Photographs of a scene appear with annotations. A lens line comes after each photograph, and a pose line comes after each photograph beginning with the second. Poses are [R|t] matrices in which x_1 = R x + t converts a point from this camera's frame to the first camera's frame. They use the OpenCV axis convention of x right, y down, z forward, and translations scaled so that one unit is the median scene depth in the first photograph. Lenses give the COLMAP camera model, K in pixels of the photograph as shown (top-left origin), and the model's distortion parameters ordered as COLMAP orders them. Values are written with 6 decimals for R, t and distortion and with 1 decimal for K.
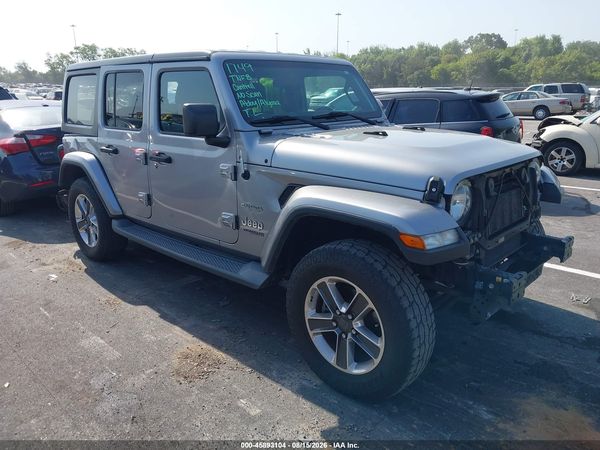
lens RADIAL K [[473.1, 0, 299.1], [0, 473.1, 208.3], [0, 0, 1]] dist [0.049572, -0.070908]
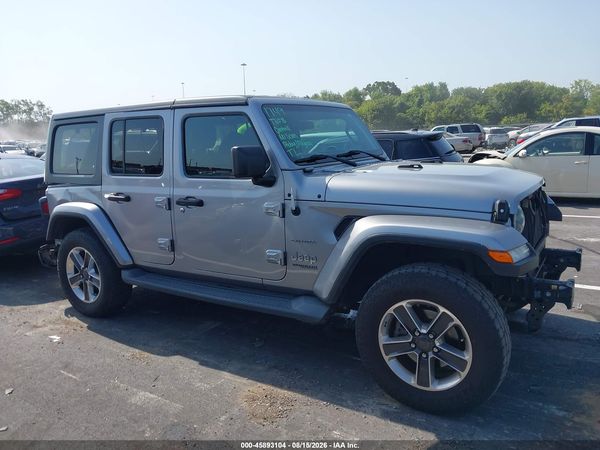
lens RADIAL K [[473.1, 0, 299.1], [0, 473.1, 208.3], [0, 0, 1]] dist [0.049572, -0.070908]
pose [[0.981875, -0.056958, 0.180771, -0.261559], [0.073610, 0.993504, -0.086783, 0.011756], [-0.174654, 0.098516, 0.979689, -0.013632]]
